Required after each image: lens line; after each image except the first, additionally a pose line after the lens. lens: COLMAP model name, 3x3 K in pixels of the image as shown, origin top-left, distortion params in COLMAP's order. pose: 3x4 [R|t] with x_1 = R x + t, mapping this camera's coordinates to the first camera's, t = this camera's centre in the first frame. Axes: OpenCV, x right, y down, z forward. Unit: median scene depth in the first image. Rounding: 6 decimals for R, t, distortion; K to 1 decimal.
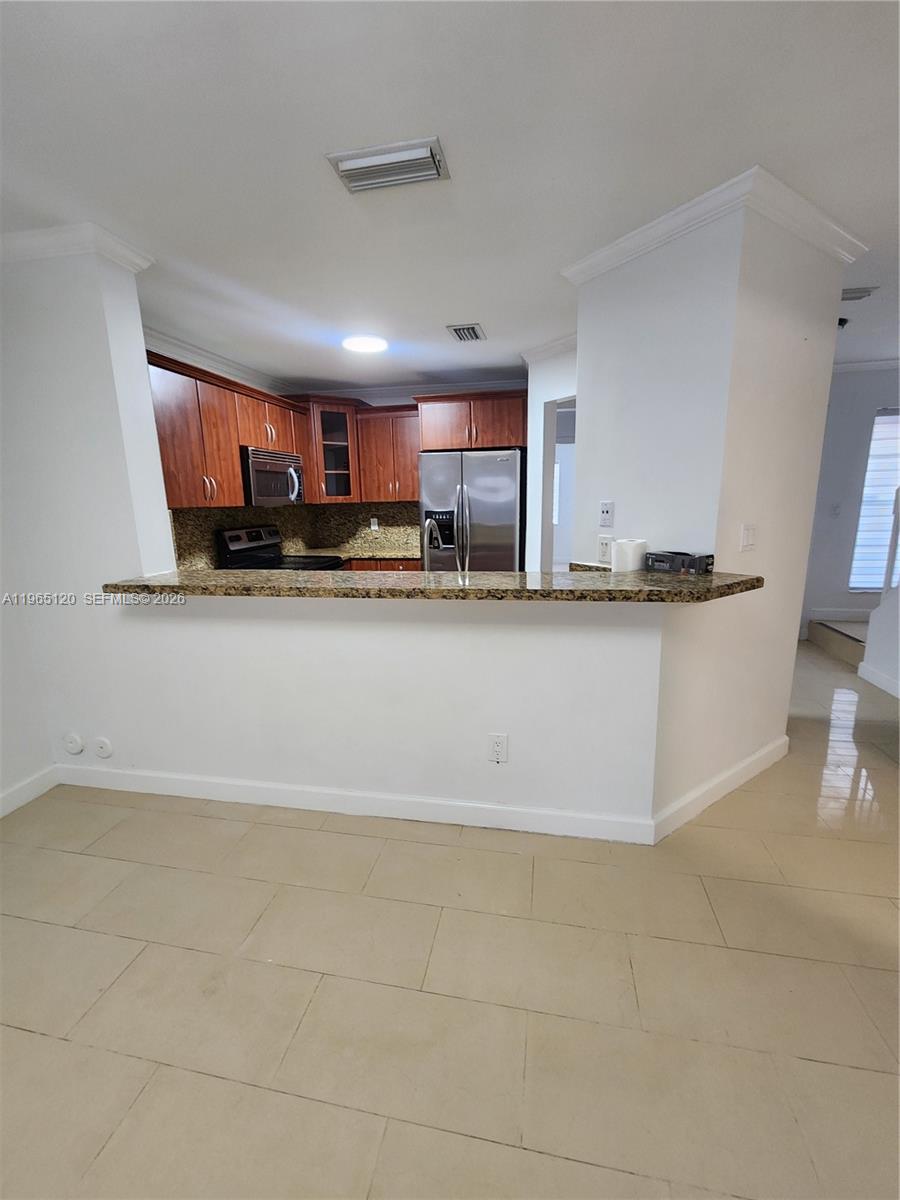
lens RADIAL K [[492.4, 0, 452.5], [0, 492.4, 604.4], [0, 0, 1]] dist [0.010095, -0.004917]
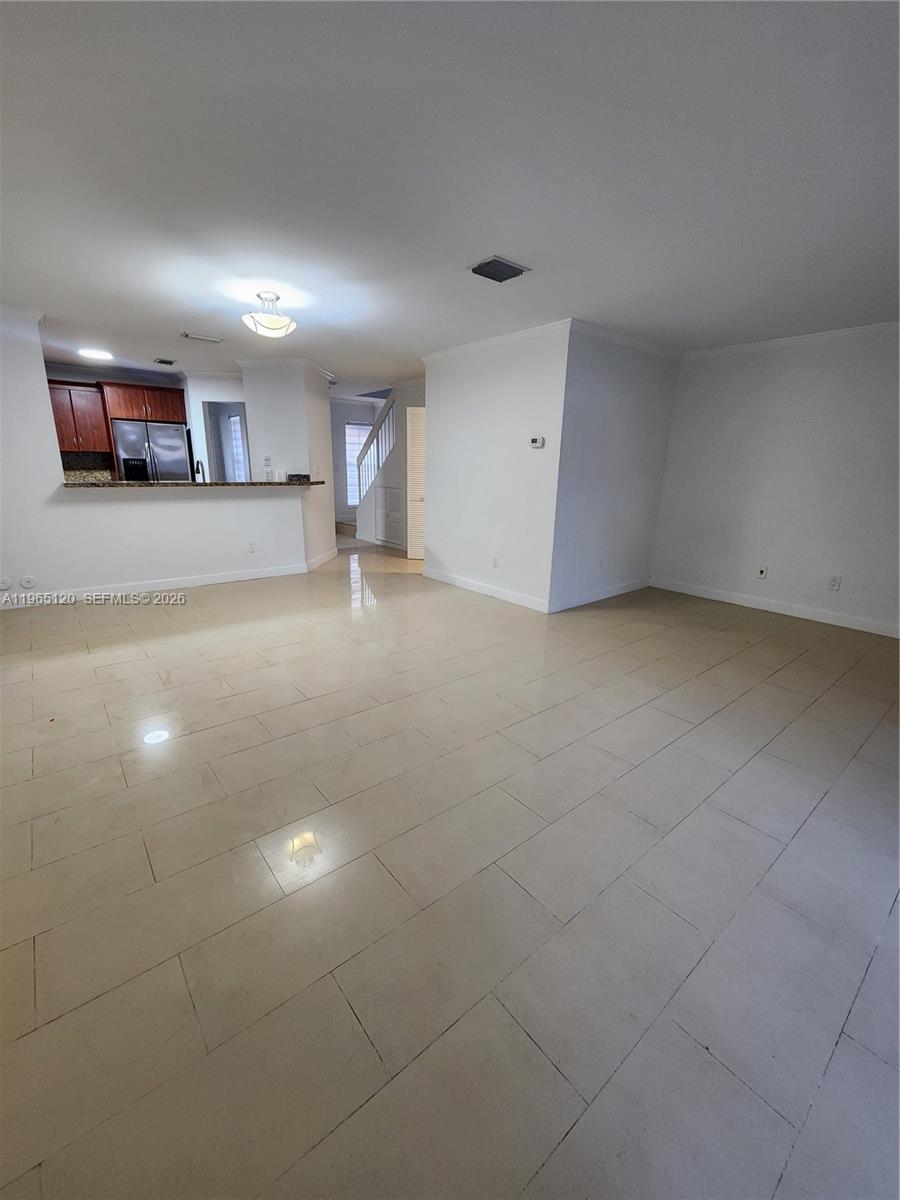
lens RADIAL K [[494.0, 0, 452.7], [0, 494.0, 603.5], [0, 0, 1]] dist [-0.001460, -0.000604]
pose [[0.635025, -0.172866, 0.752902, -0.665564], [0.127966, 0.984715, 0.118159, 0.215034], [-0.761819, 0.021312, 0.647439, -0.807768]]
